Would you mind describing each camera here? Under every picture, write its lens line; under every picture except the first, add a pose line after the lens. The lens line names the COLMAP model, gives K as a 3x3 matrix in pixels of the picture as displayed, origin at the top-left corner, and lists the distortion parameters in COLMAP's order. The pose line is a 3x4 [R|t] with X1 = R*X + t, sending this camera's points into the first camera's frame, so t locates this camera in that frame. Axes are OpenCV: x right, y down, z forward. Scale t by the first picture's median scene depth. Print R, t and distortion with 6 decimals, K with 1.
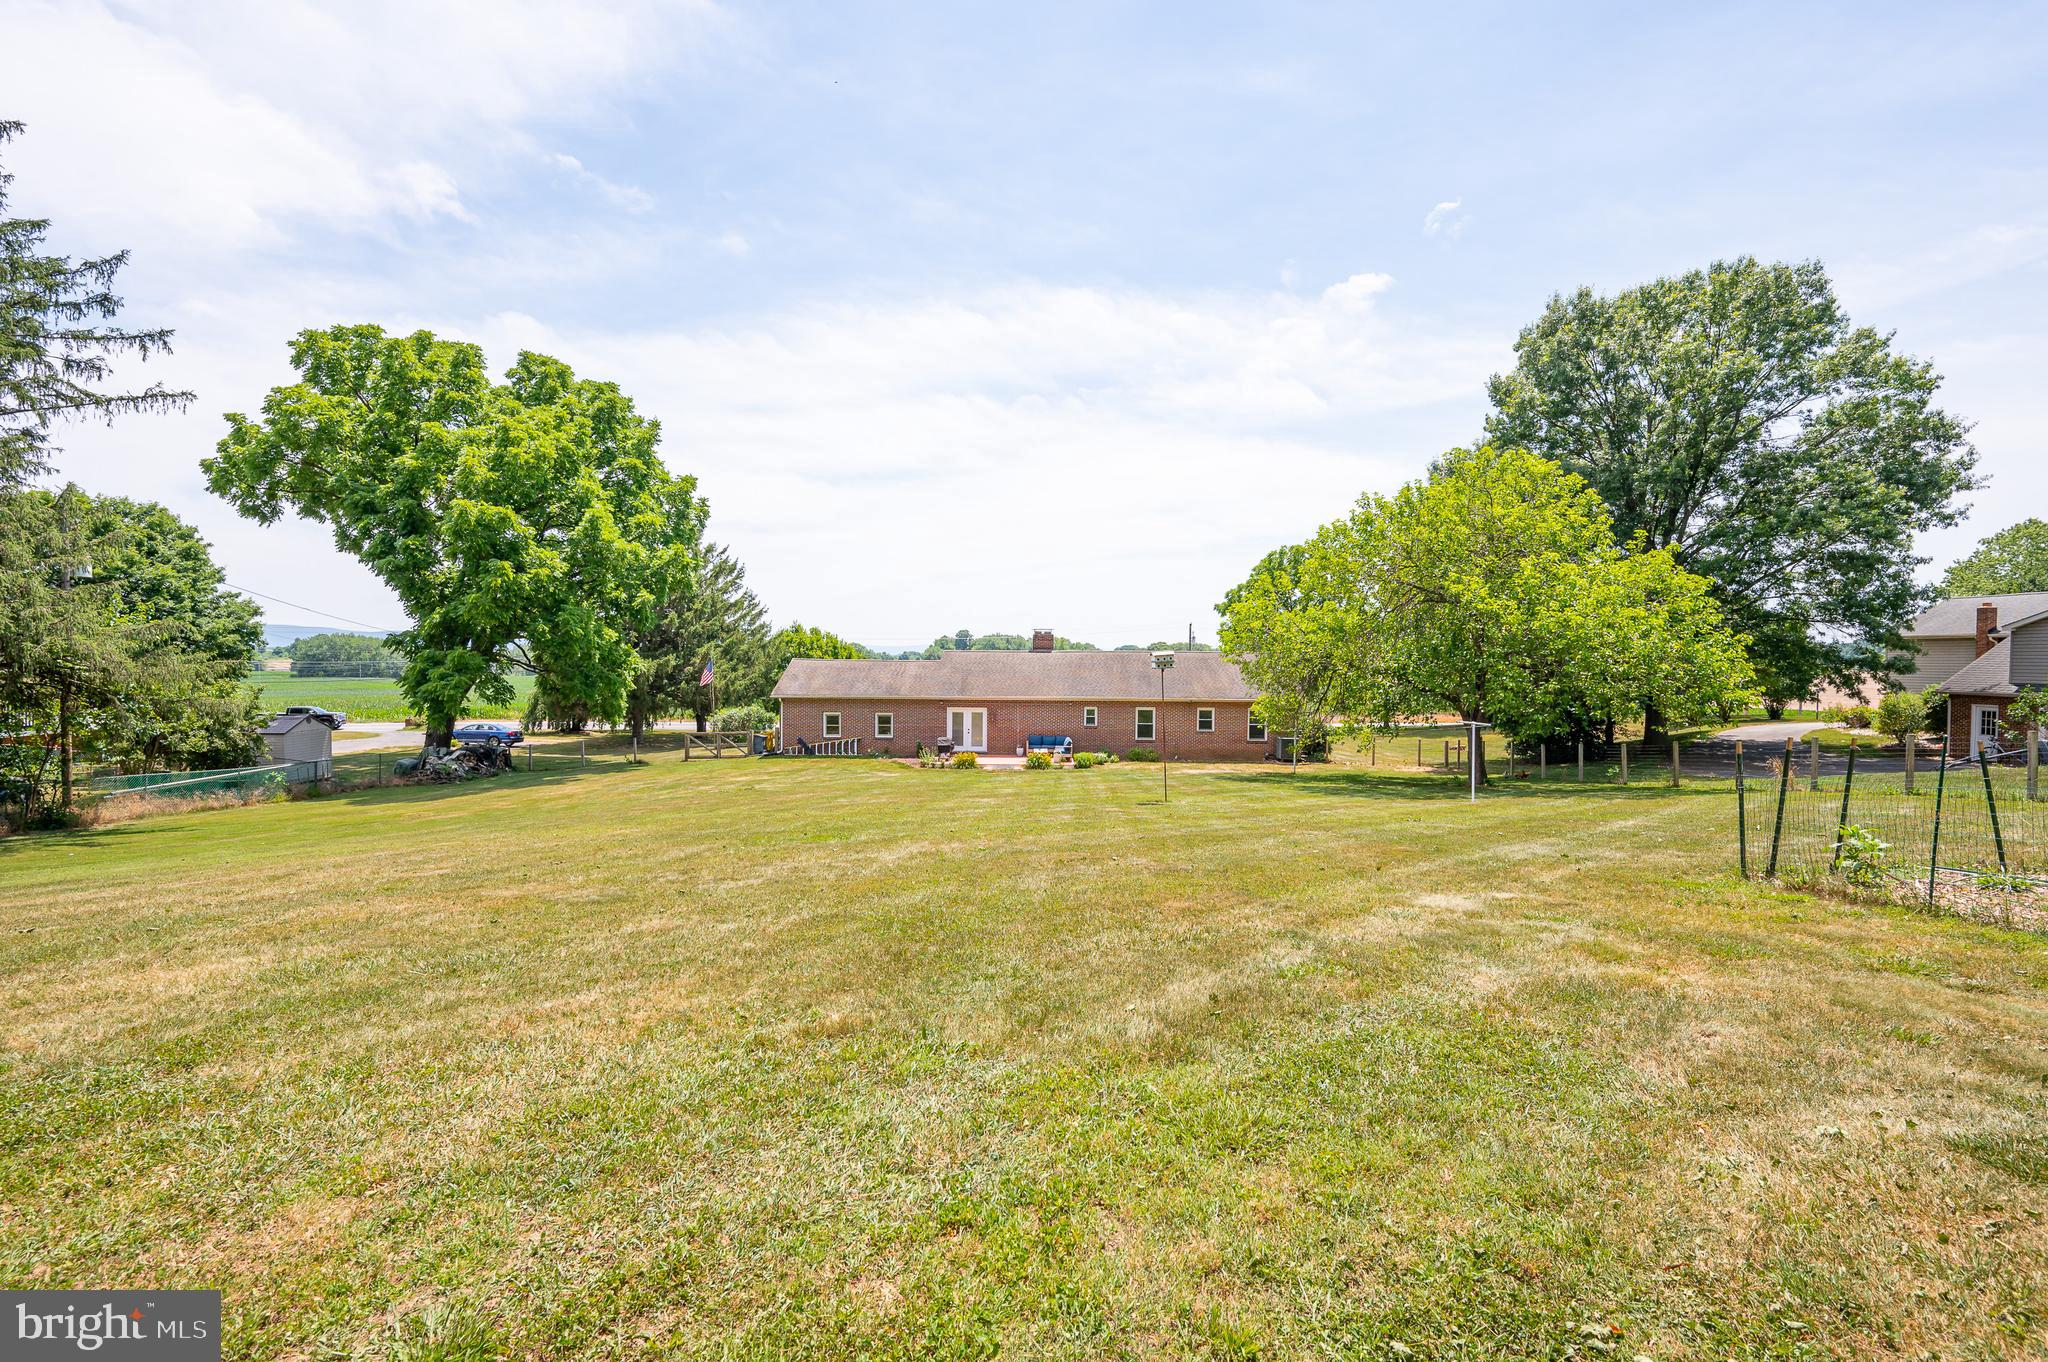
lens RADIAL K [[922.6, 0, 1021.1], [0, 922.6, 689.1], [0, 0, 1]] dist [-0.001224, -0.000289]
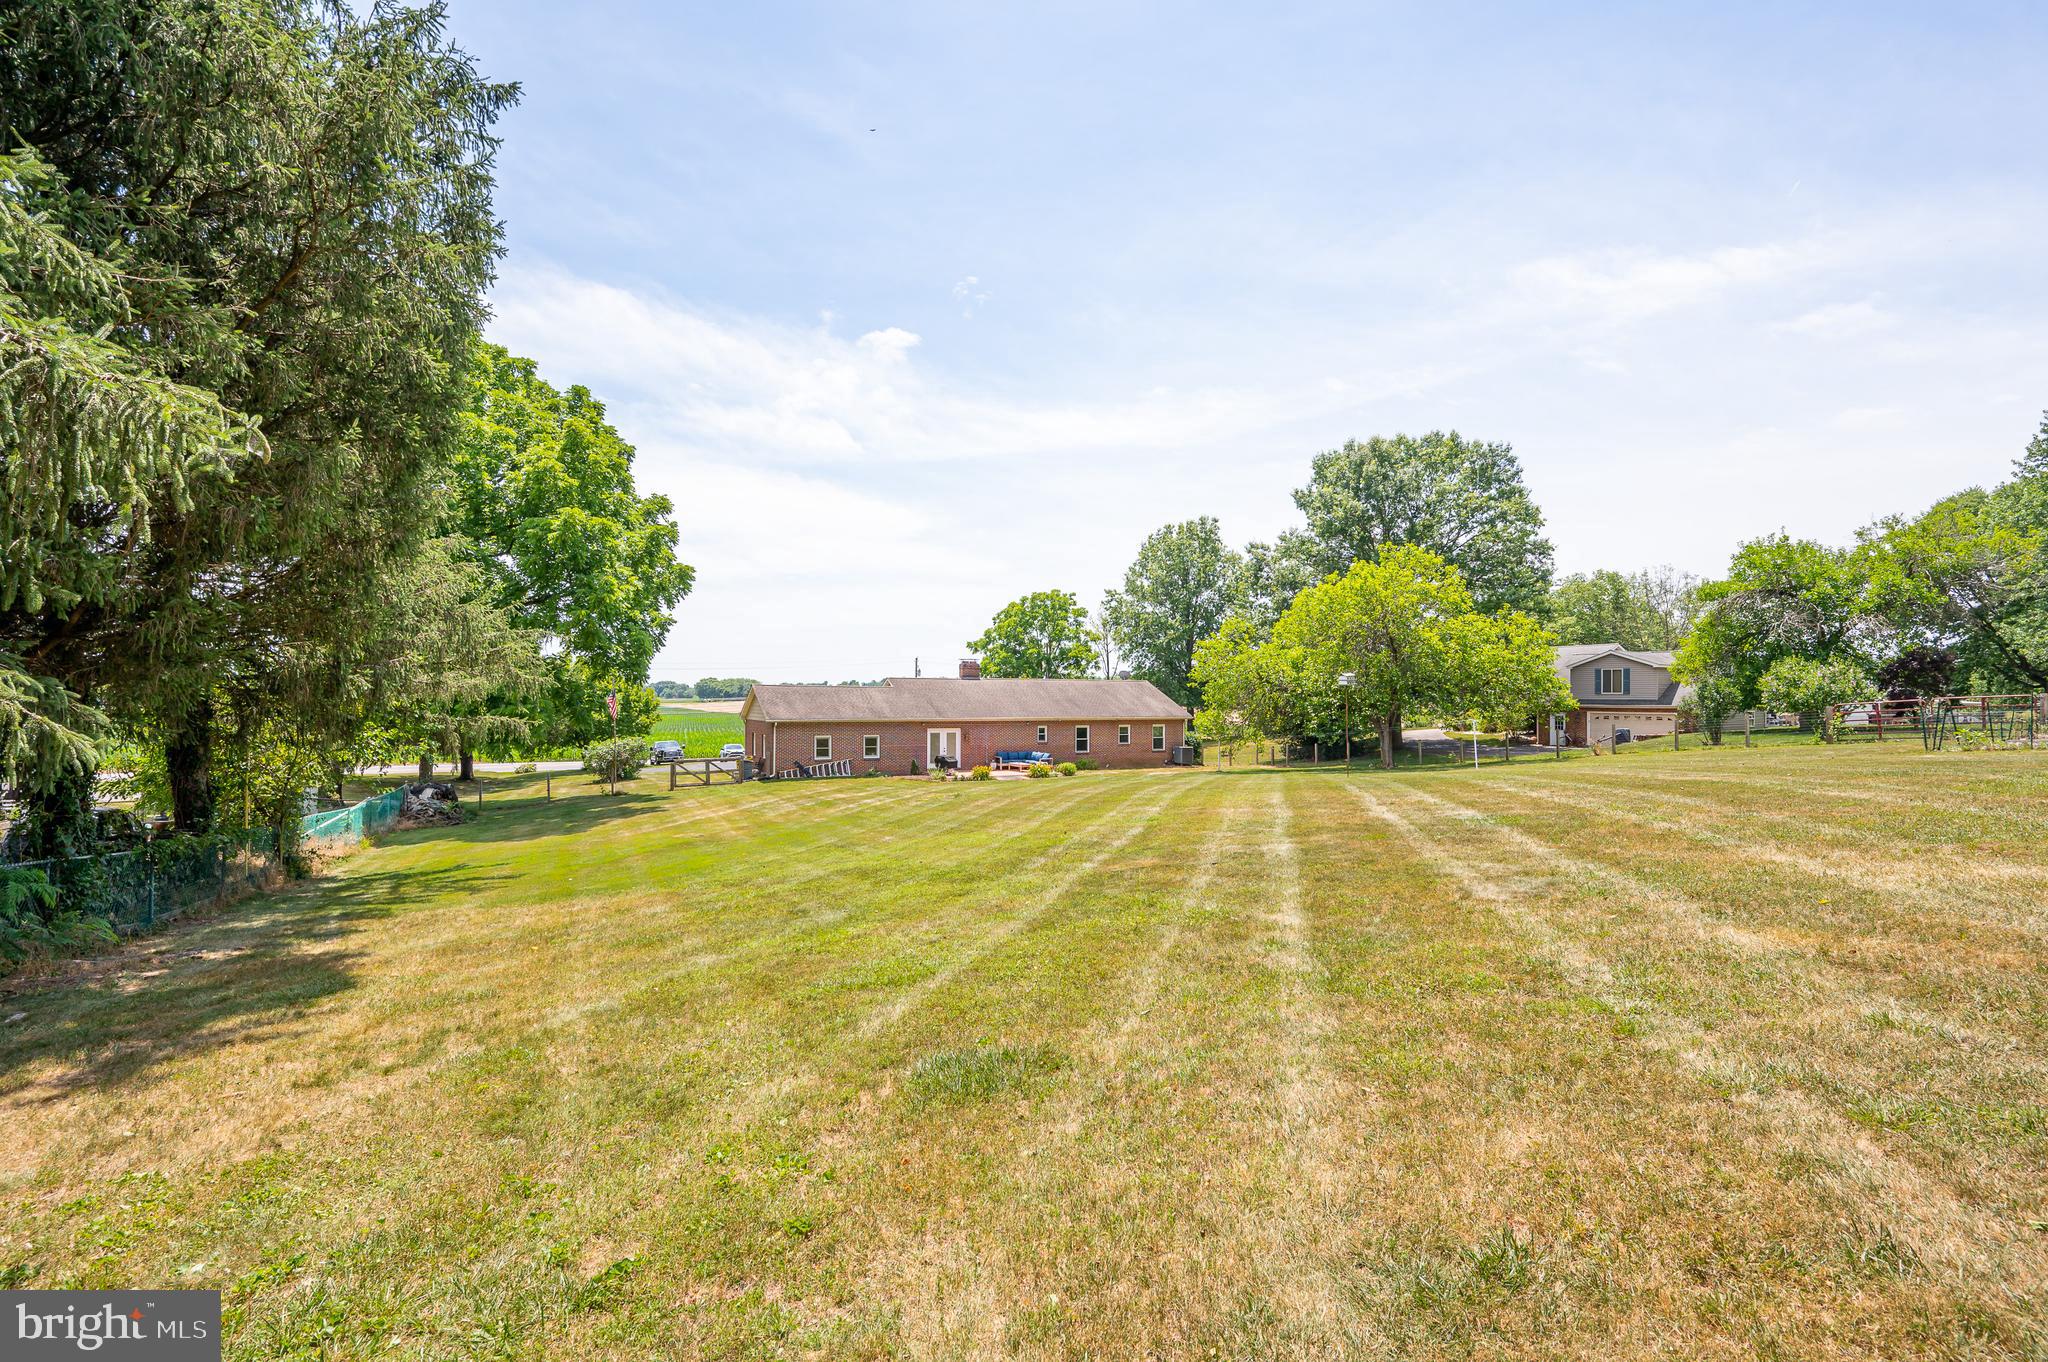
lens RADIAL K [[966.5, 0, 995.9], [0, 966.5, 678.3], [0, 0, 1]] dist [-0.002019, 0.000011]
pose [[0.887288, 0.005368, 0.461184, -0.546025], [0.018628, 0.998699, -0.047464, 0.016102], [-0.460839, 0.050706, 0.886034, -0.071856]]
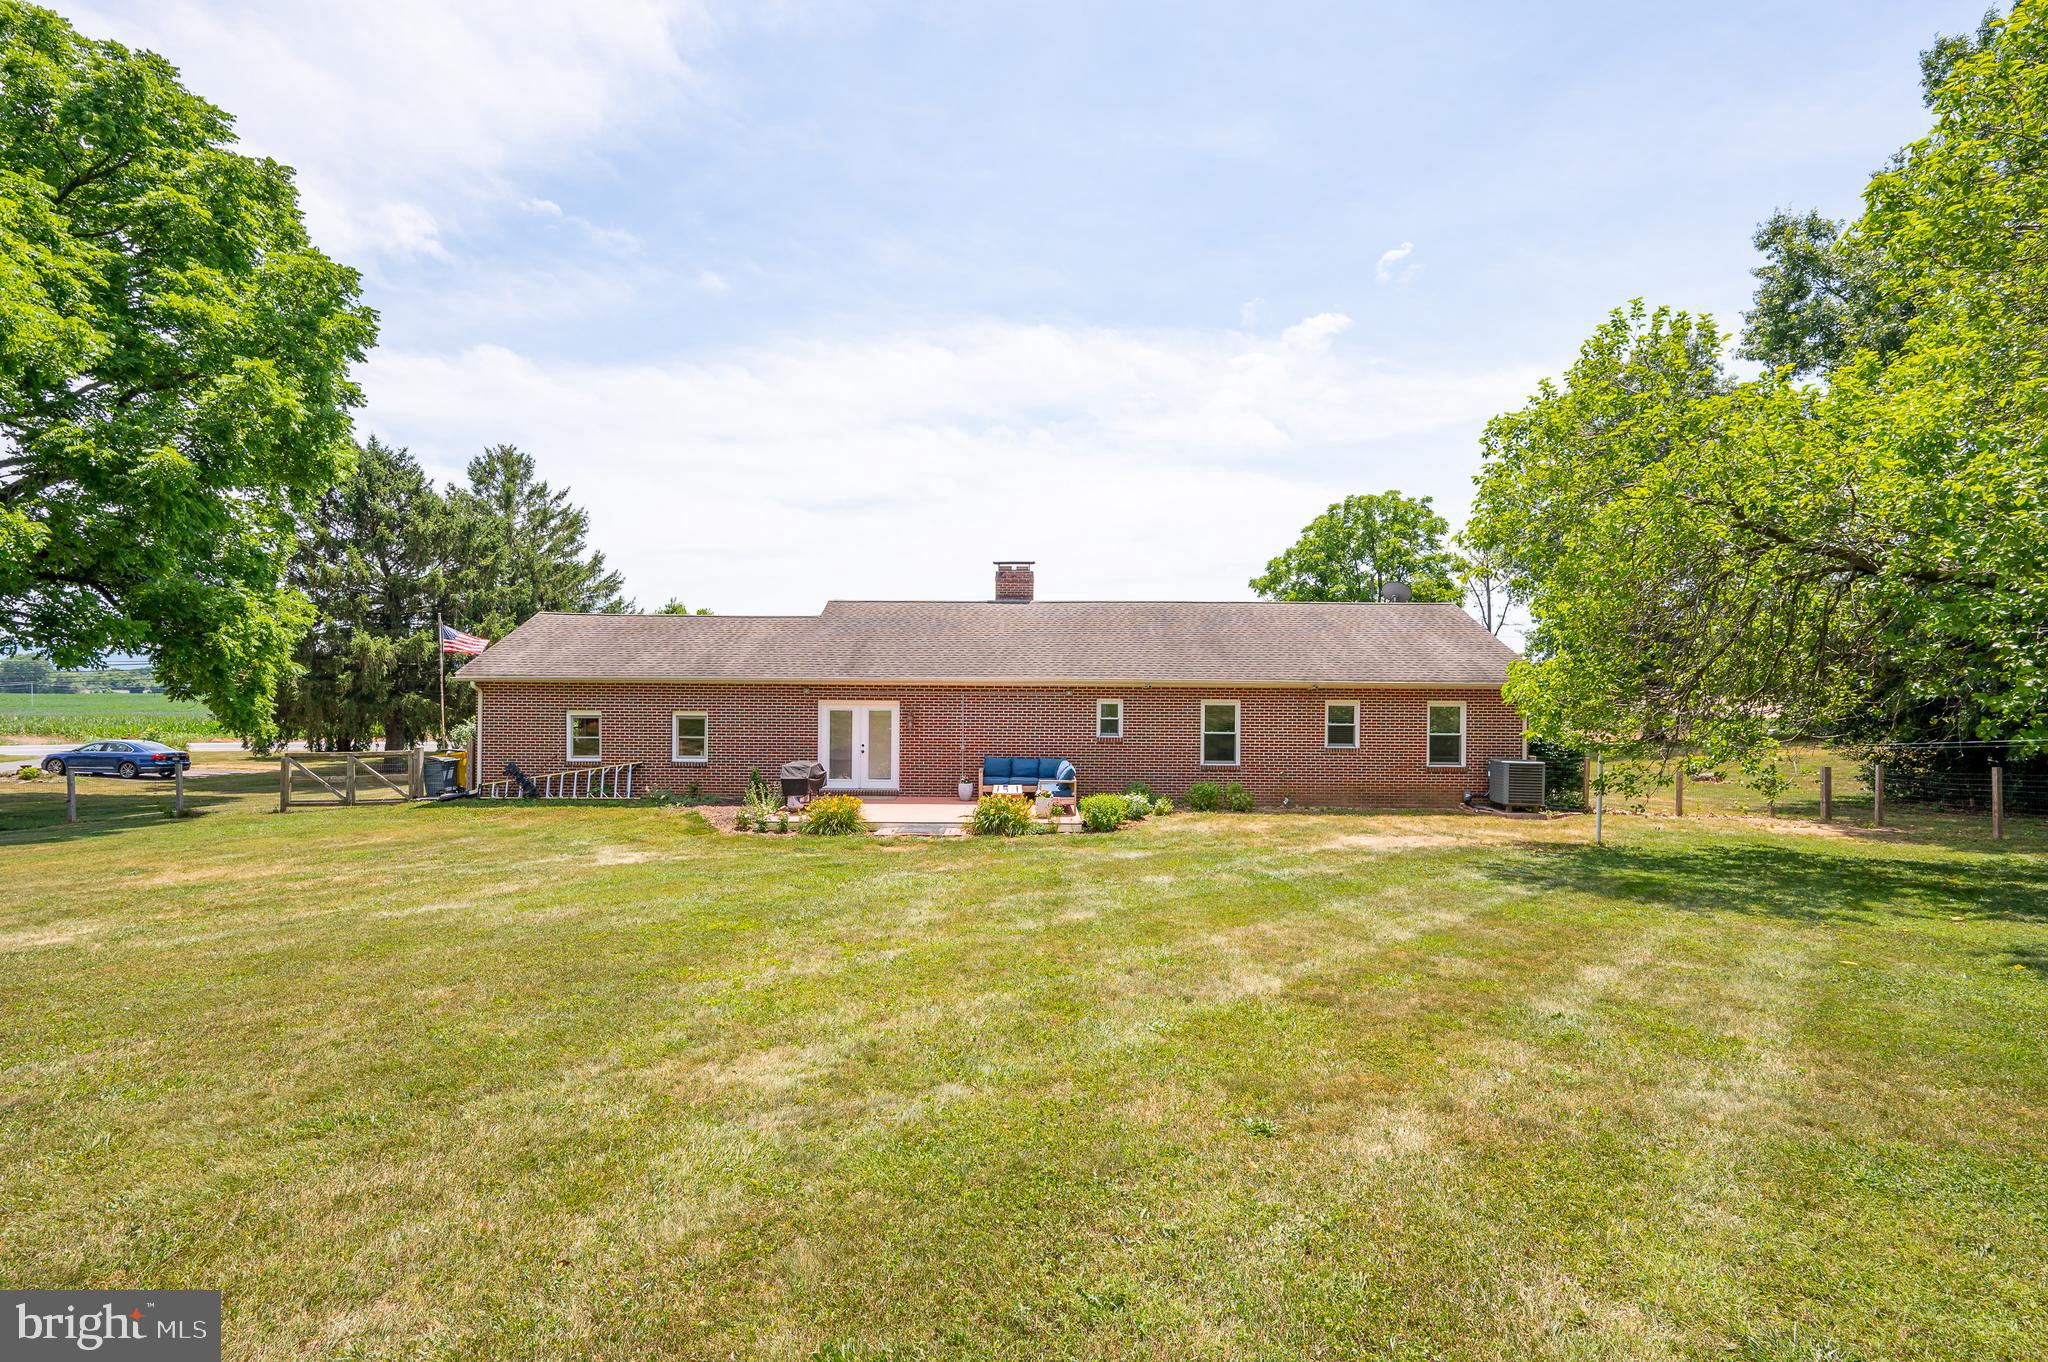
lens RADIAL K [[932.1, 0, 1017.9], [0, 932.1, 682.6], [0, 0, 1]] dist [-0.000969, -0.000690]
pose [[0.999551, 0.001108, 0.029944, 0.011452], [-0.000135, 0.999473, -0.032471, 0.026568], [-0.029964, 0.032453, 0.999024, 0.502204]]
